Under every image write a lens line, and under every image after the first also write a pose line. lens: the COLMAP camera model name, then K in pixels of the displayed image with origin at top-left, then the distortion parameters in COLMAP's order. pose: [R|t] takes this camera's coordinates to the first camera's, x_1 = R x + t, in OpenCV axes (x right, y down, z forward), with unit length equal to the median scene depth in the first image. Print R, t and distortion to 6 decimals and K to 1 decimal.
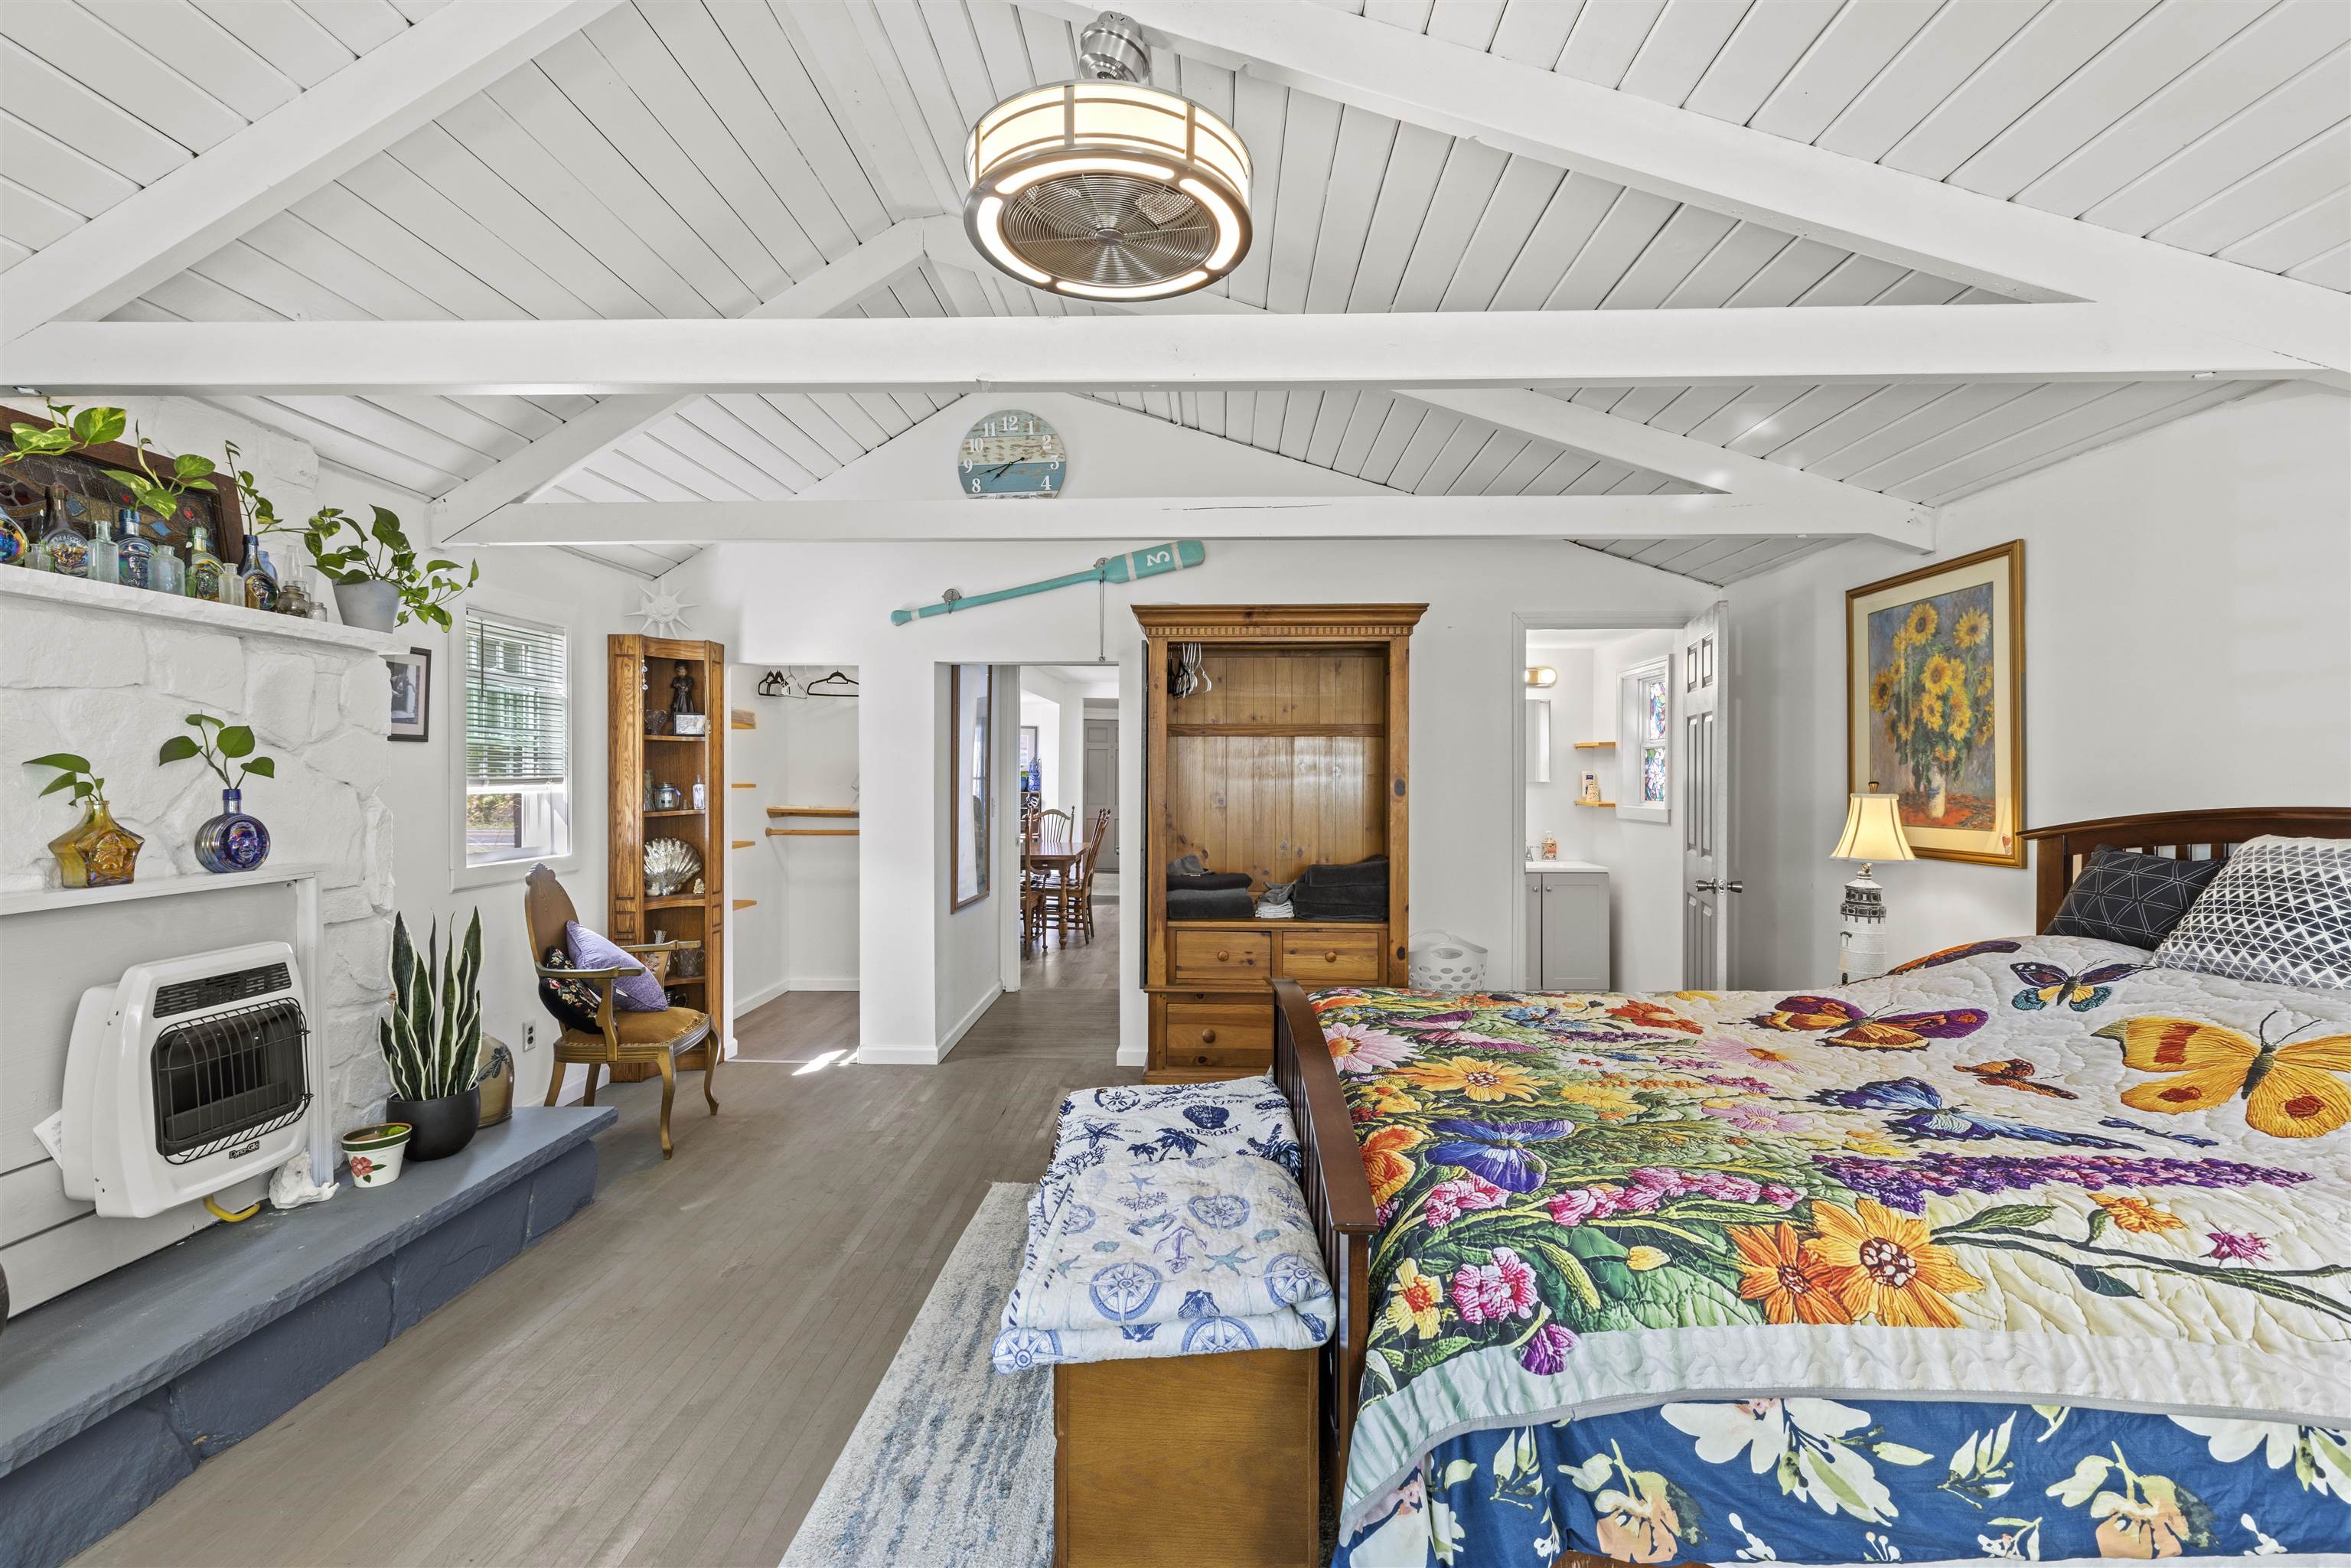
lens RADIAL K [[1055.2, 0, 1175.5], [0, 1055.2, 784.0], [0, 0, 1]] dist [0.007917, -0.000002]
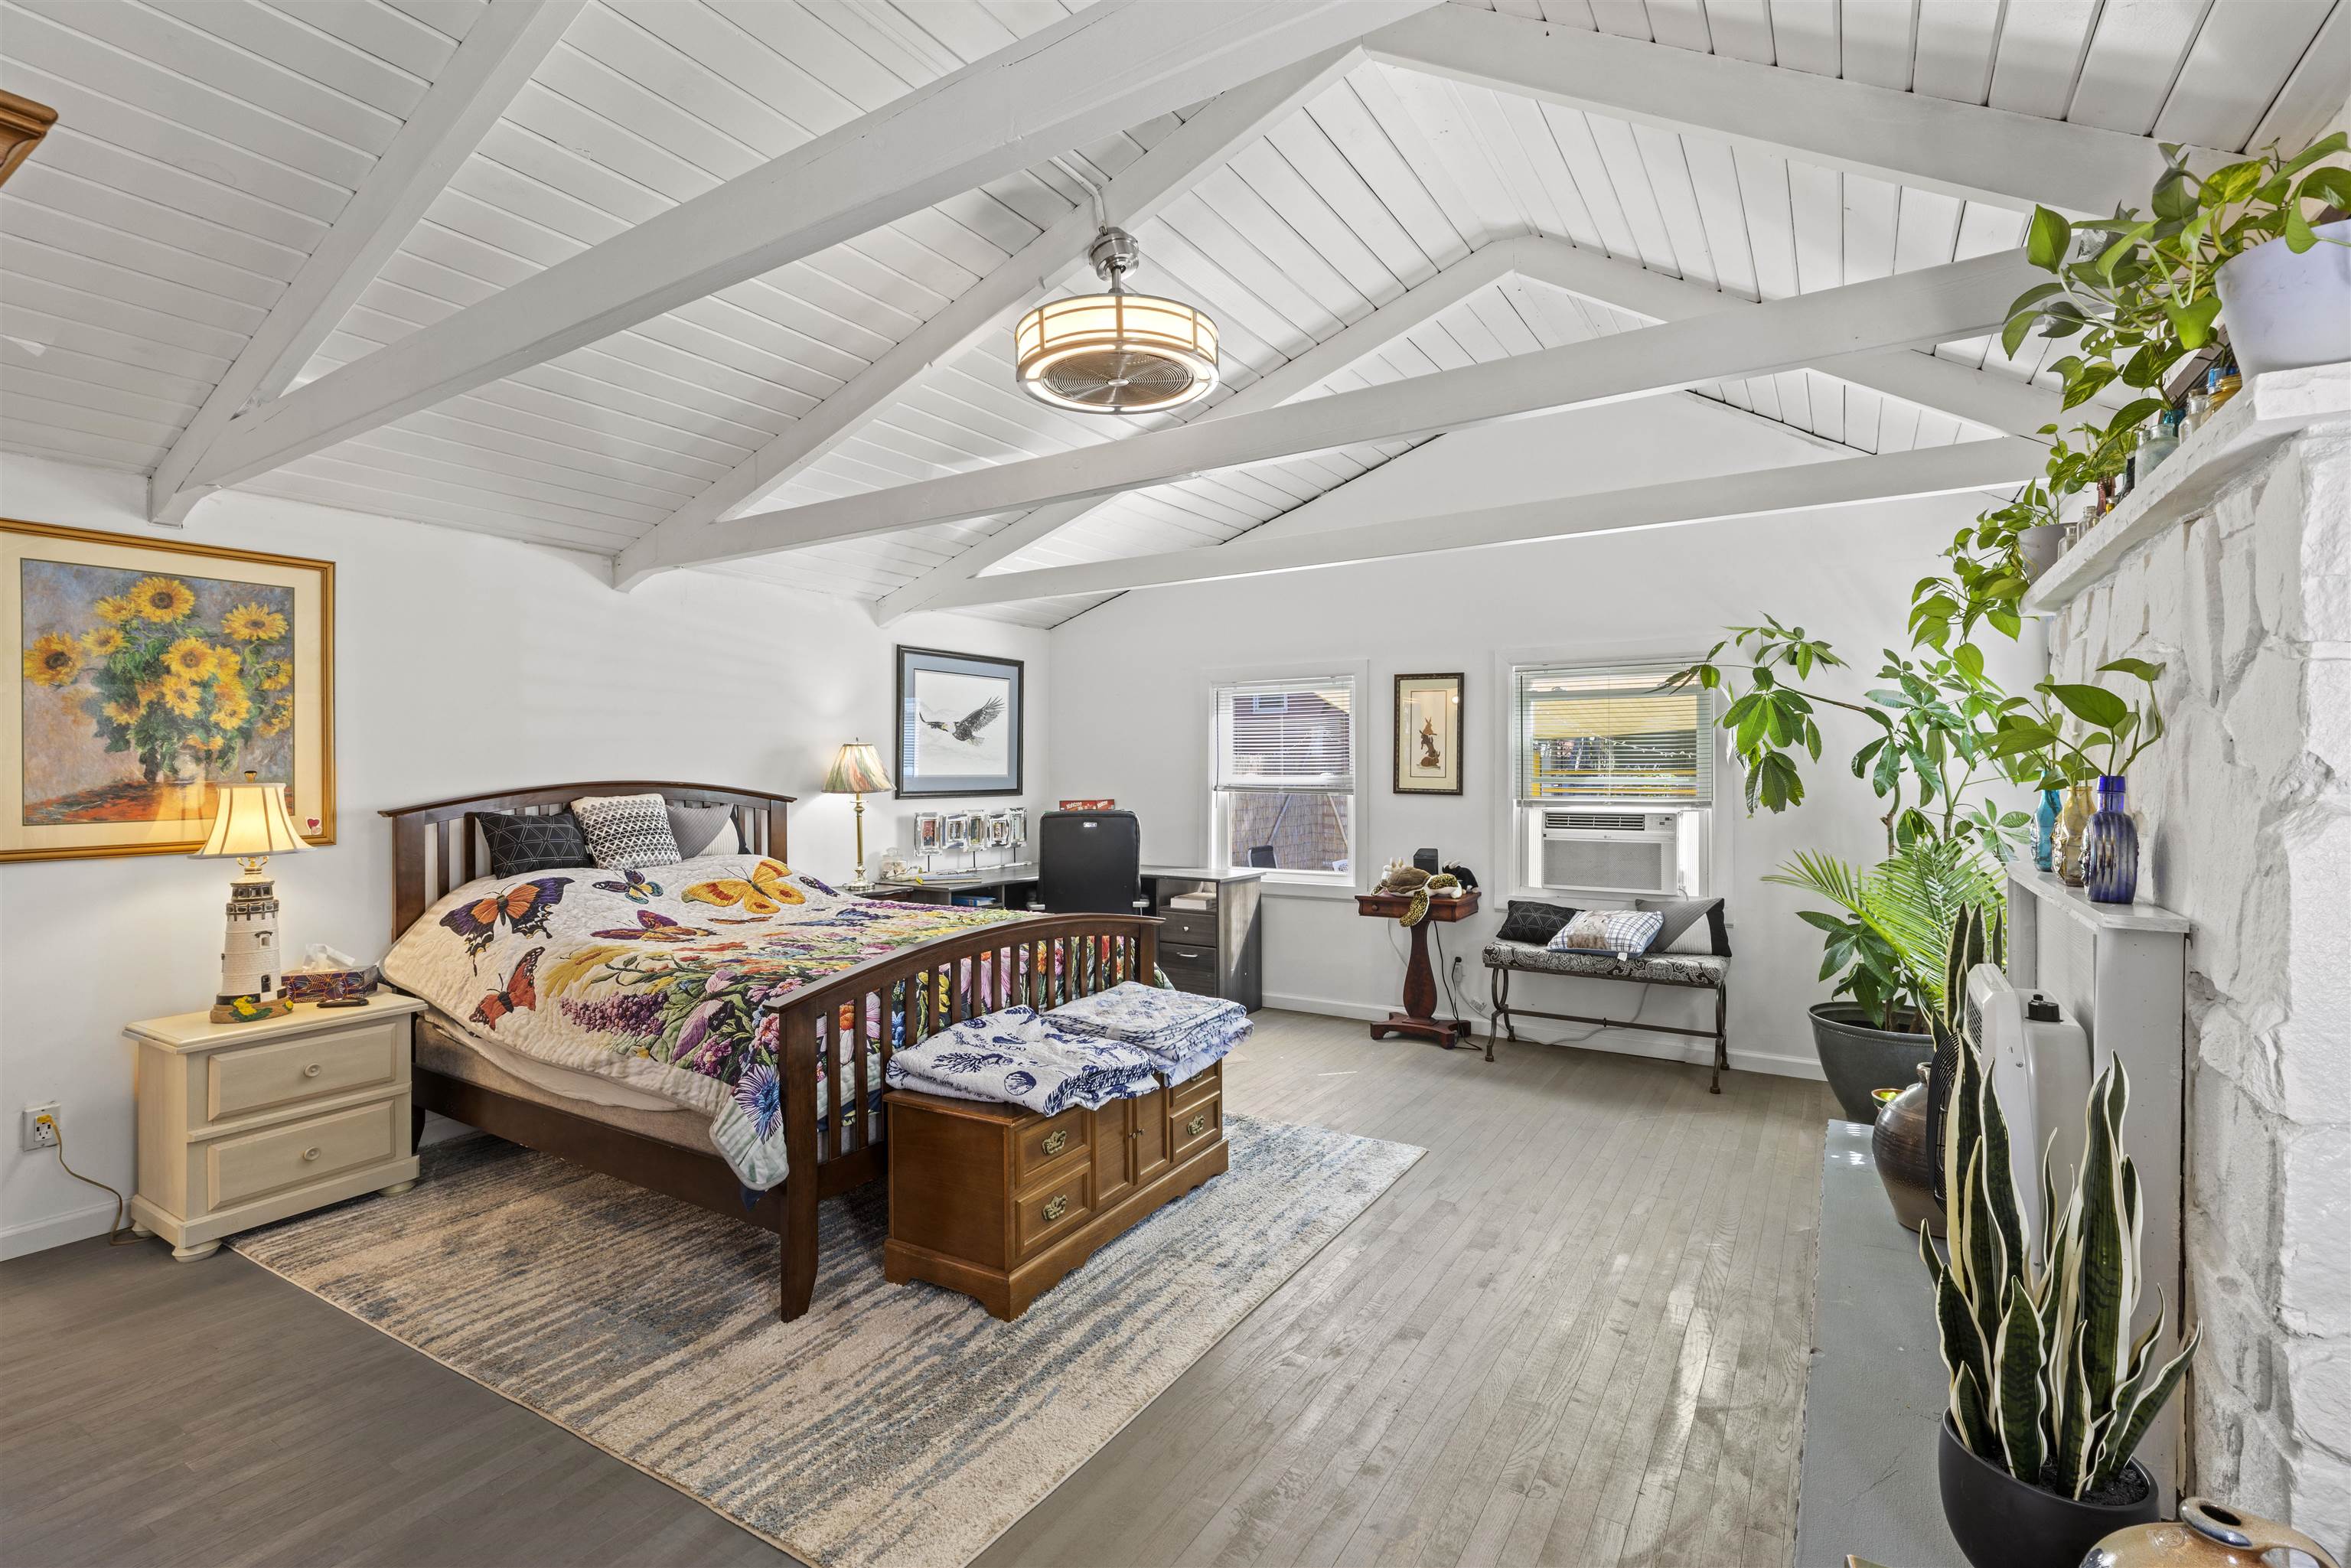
lens RADIAL K [[1053.9, 0, 1175.5], [0, 1053.9, 784.0], [0, 0, 1]] dist [0.008835, 0.000096]
pose [[-0.861906, -0.007558, 0.507013, -0.531323], [0.005077, 0.999710, 0.023532, -0.008440], [-0.507043, 0.022856, -0.861617, 1.378360]]
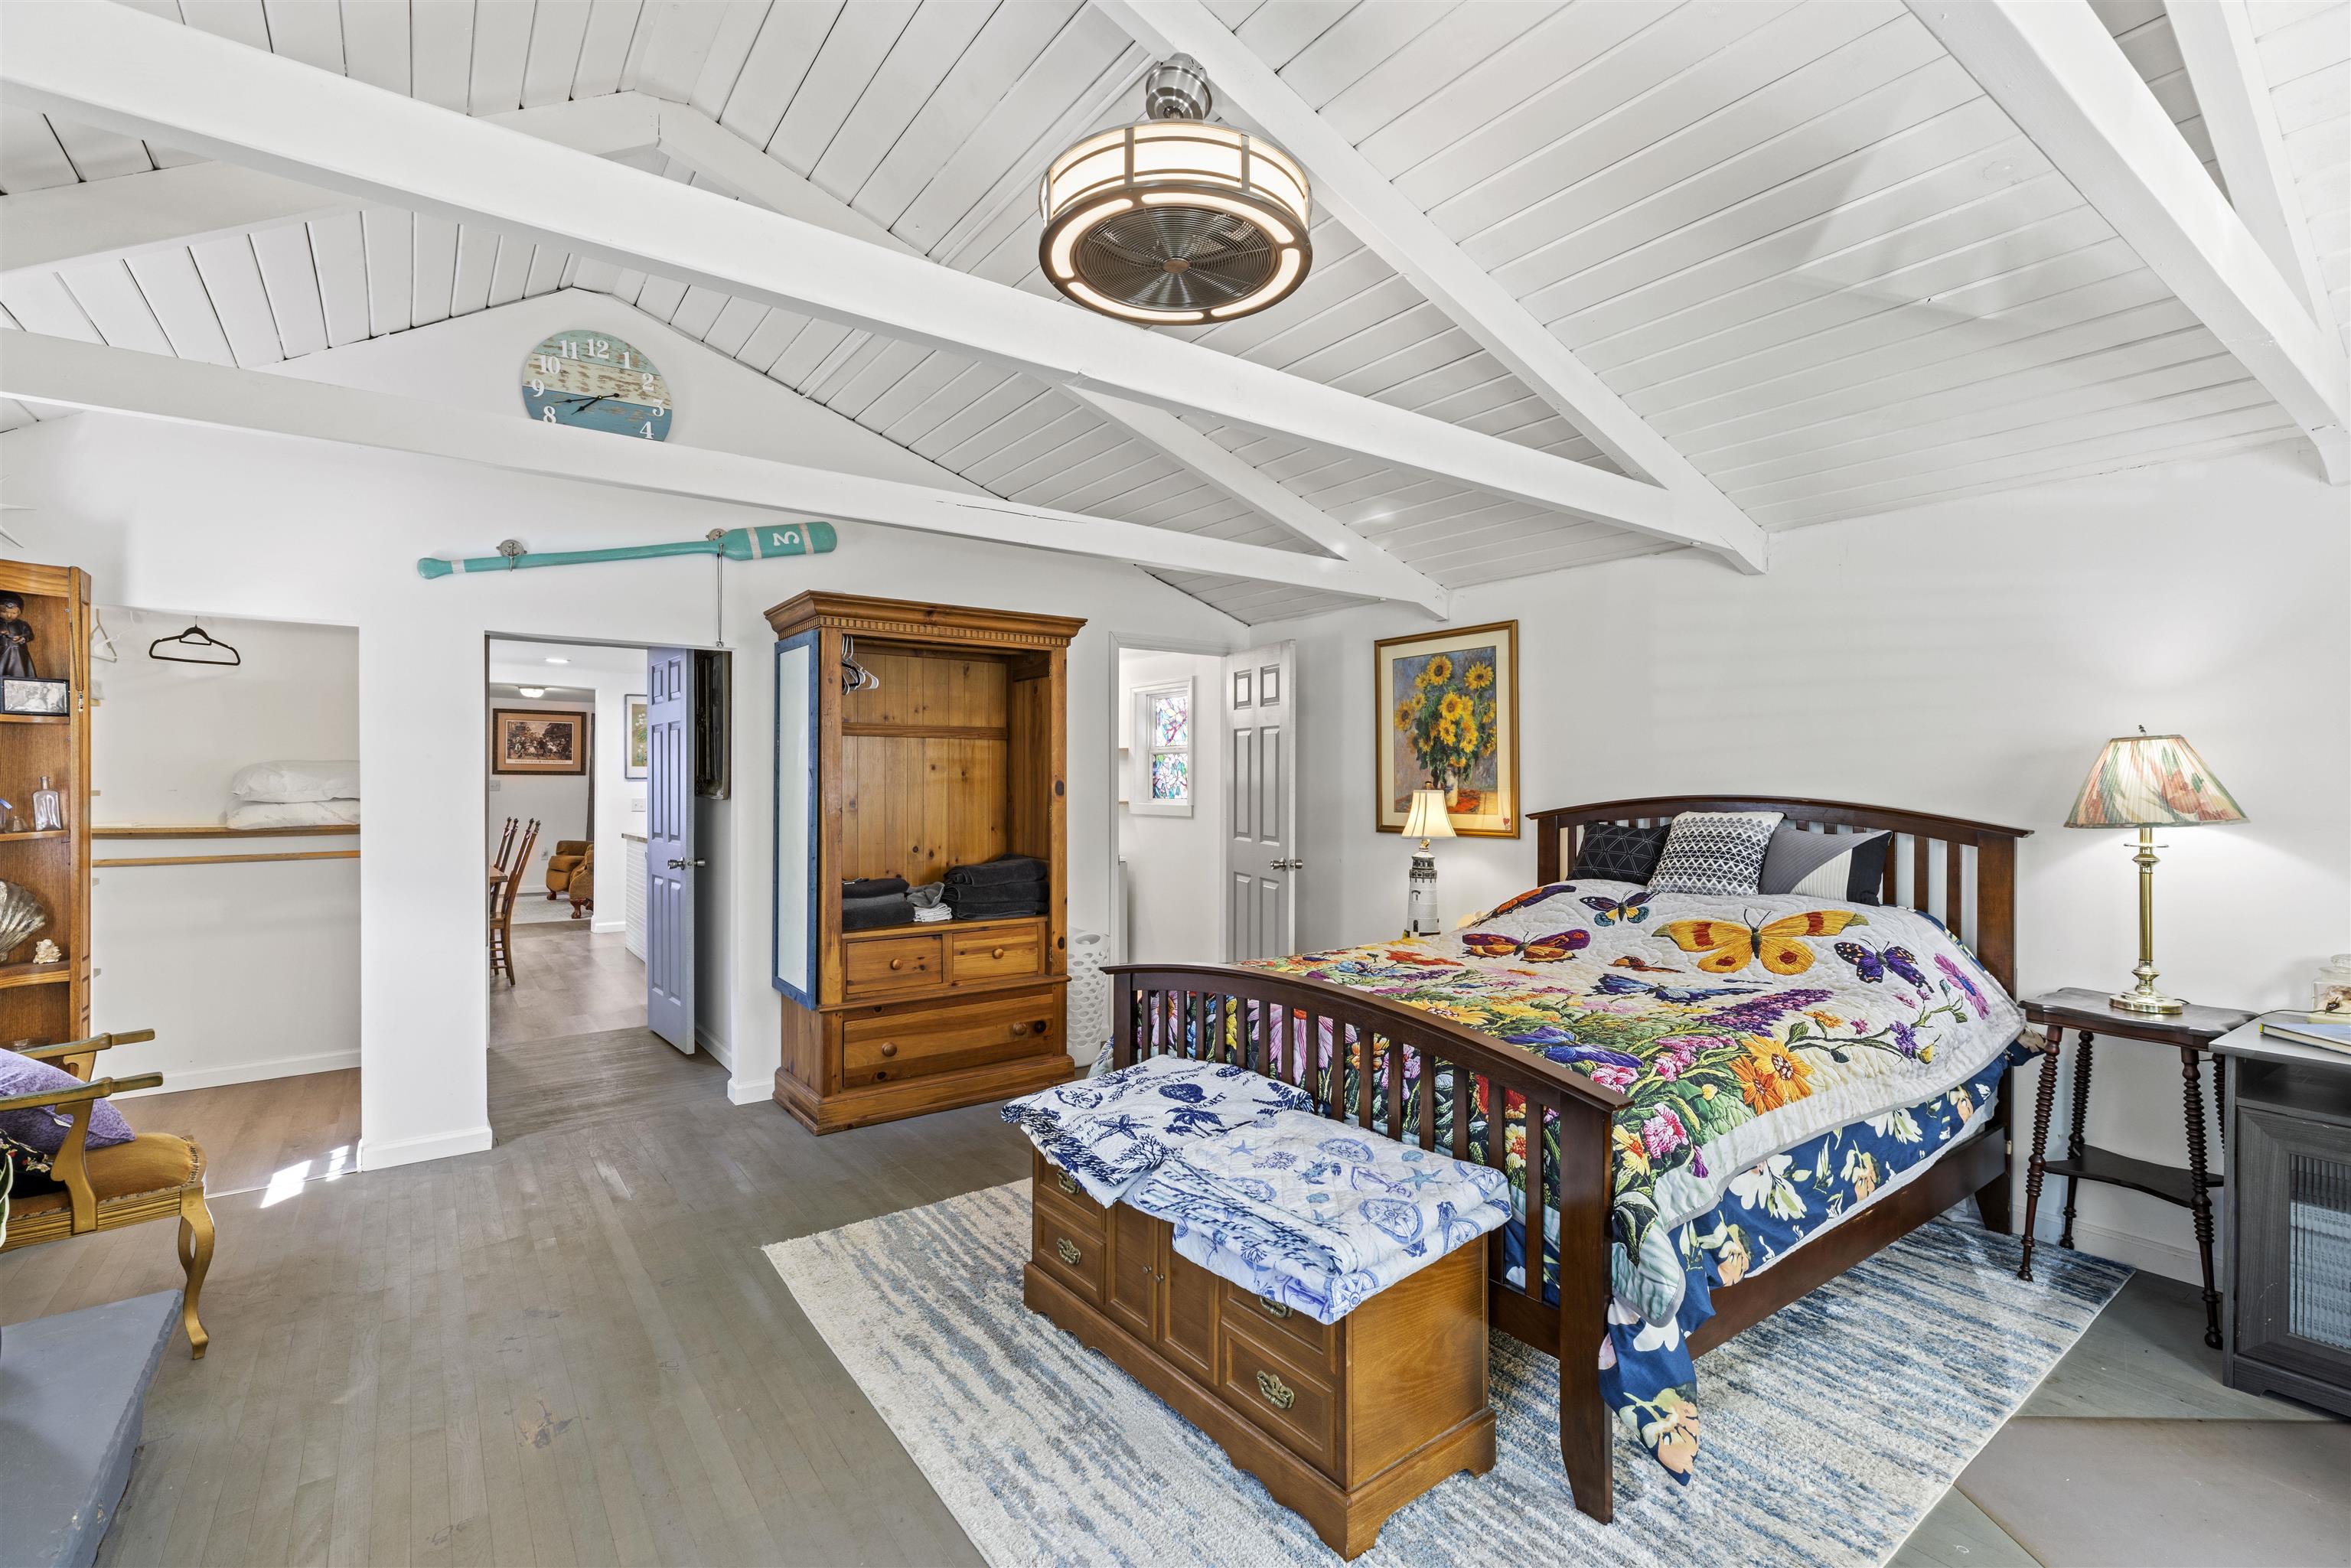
lens RADIAL K [[1053.9, 0, 1175.5], [0, 1053.9, 784.0], [0, 0, 1]] dist [0.008835, 0.000096]
pose [[0.786838, -0.004238, 0.617145, -0.452763], [0.005186, 0.999987, 0.000255, -0.000924], [-0.617138, 0.003000, 0.786849, 0.110687]]
